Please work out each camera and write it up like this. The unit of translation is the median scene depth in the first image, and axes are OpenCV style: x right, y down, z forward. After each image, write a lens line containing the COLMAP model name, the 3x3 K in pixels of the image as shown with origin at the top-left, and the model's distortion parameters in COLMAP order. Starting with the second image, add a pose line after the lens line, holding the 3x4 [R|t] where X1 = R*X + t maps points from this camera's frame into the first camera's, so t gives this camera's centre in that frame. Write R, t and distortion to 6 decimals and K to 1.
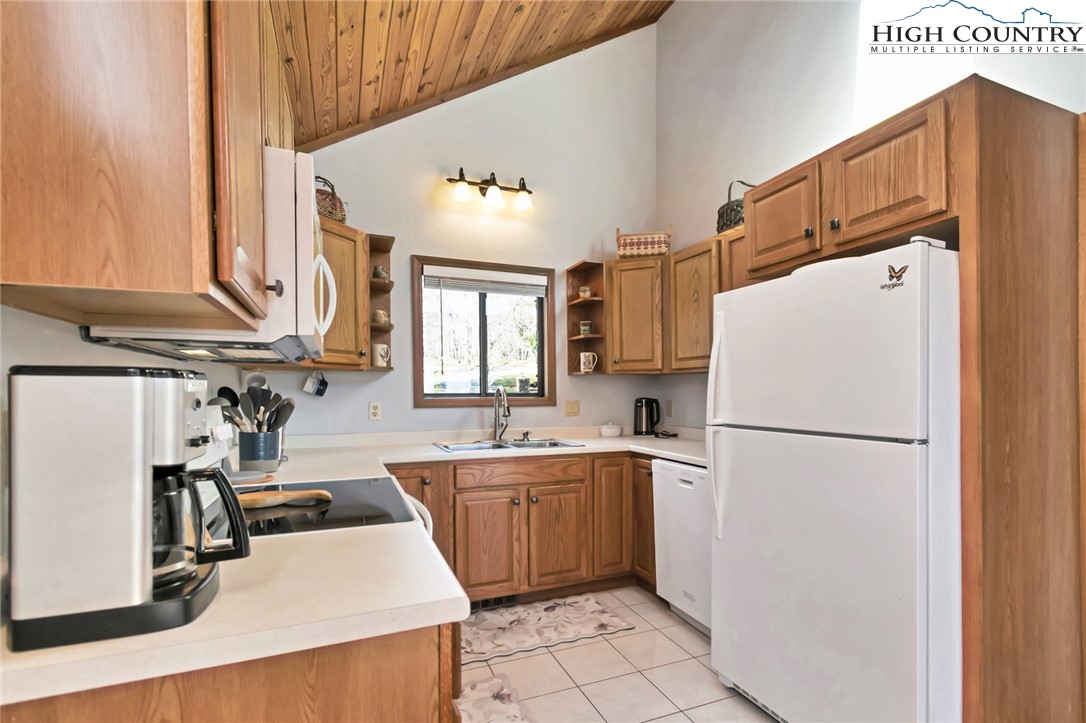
lens RADIAL K [[500.0, 0, 547.2], [0, 500.0, 394.6], [0, 0, 1]] dist [-0.000076, -0.000129]
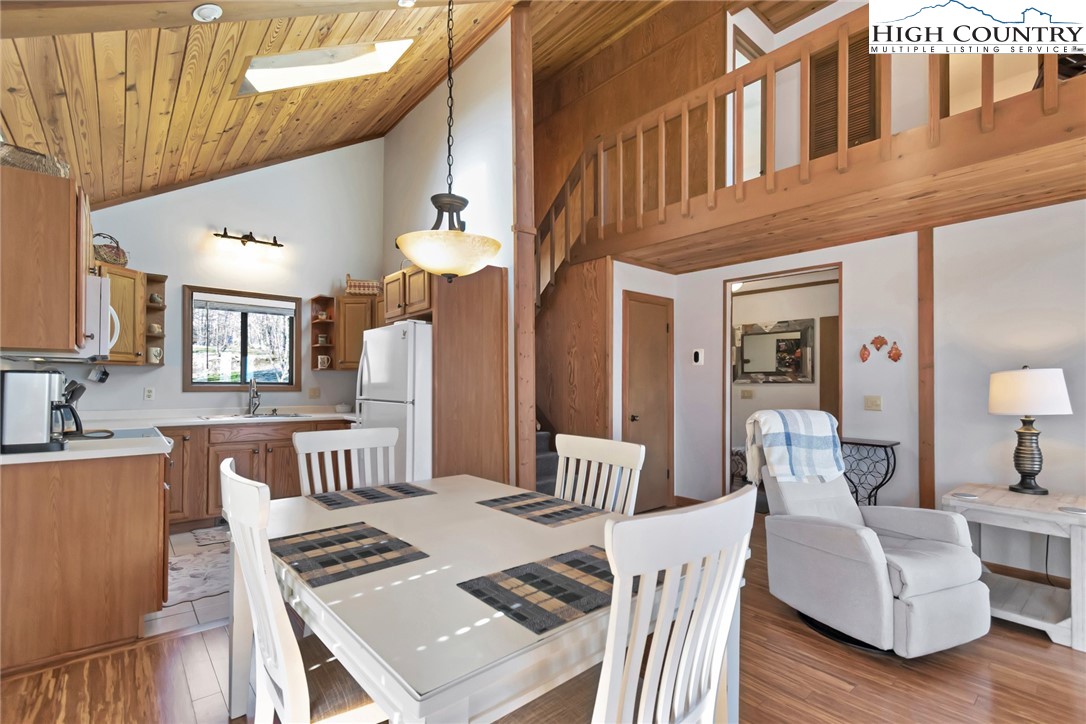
lens RADIAL K [[490.9, 0, 549.0], [0, 490.9, 375.9], [0, 0, 1]] dist [0.001307, -0.000379]
pose [[0.946076, 0.013777, 0.323652, 0.285194], [-0.006403, 0.999695, -0.023839, 0.007878], [-0.323882, 0.020481, 0.945876, -0.707239]]
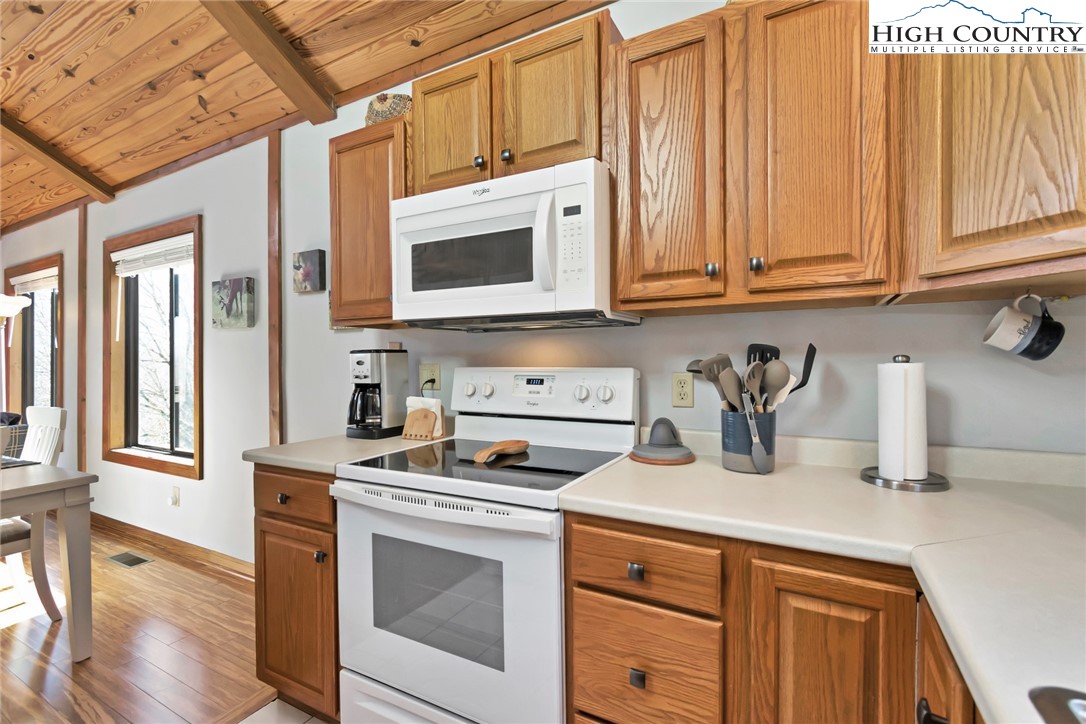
lens RADIAL K [[484.7, 0, 544.5], [0, 484.7, 364.3], [0, 0, 1]] dist [0.020684, -0.026390]
pose [[-0.779379, 0.016864, -0.626326, 0.042155], [0.008867, 0.999834, 0.015886, -0.001525], [0.626490, 0.006828, -0.779400, 0.927644]]
